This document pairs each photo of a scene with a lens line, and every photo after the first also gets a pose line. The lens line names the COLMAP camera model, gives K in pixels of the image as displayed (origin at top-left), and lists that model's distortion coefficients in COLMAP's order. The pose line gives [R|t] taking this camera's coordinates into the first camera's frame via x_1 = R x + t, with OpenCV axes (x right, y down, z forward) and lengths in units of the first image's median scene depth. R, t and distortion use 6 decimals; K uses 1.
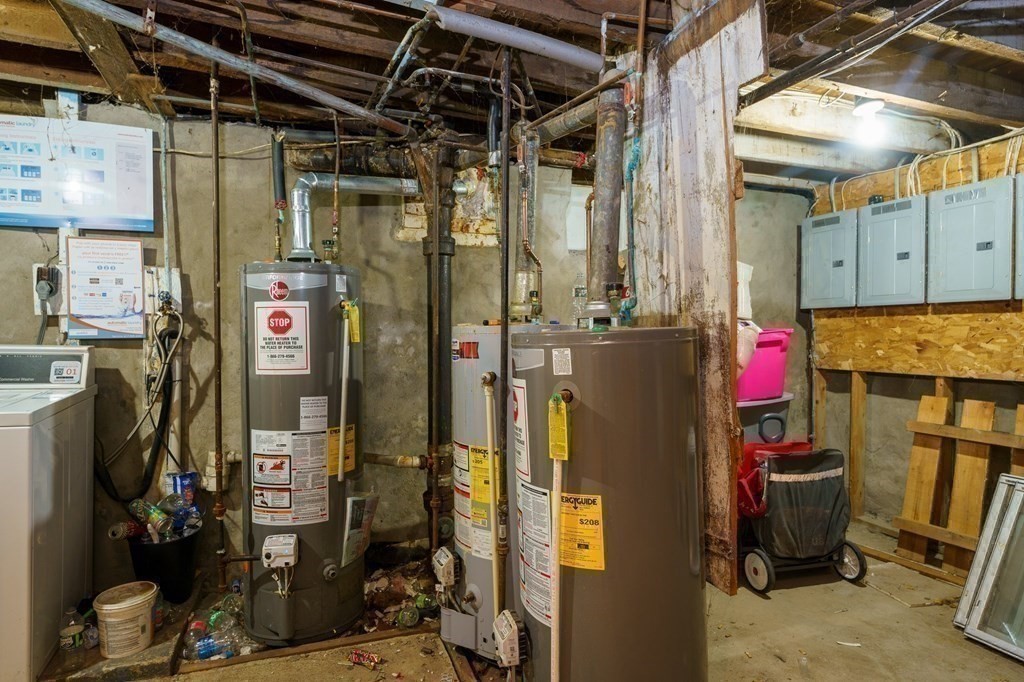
lens RADIAL K [[565.6, 0, 512.0], [0, 565.6, 341.0], [0, 0, 1]] dist [0.001239, 0.000686]
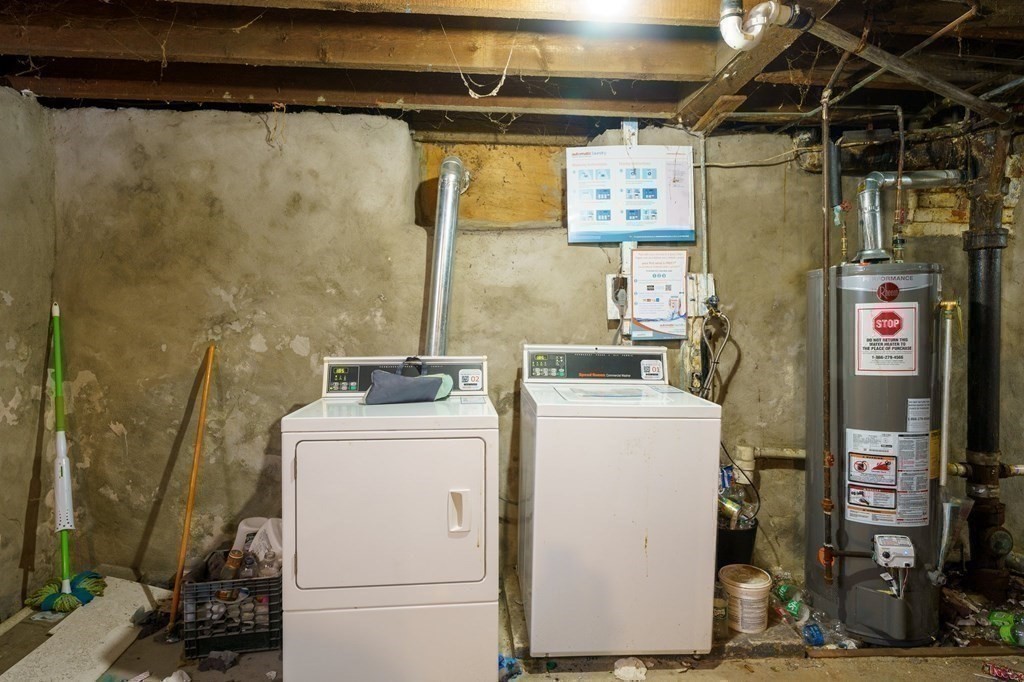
lens RADIAL K [[565.6, 0, 512.0], [0, 565.6, 341.0], [0, 0, 1]] dist [0.001239, 0.000686]
pose [[0.951329, -0.000860, -0.308176, -0.715922], [0.002292, 0.999988, 0.004286, -0.007646], [0.308169, -0.004784, 0.951320, -0.156907]]
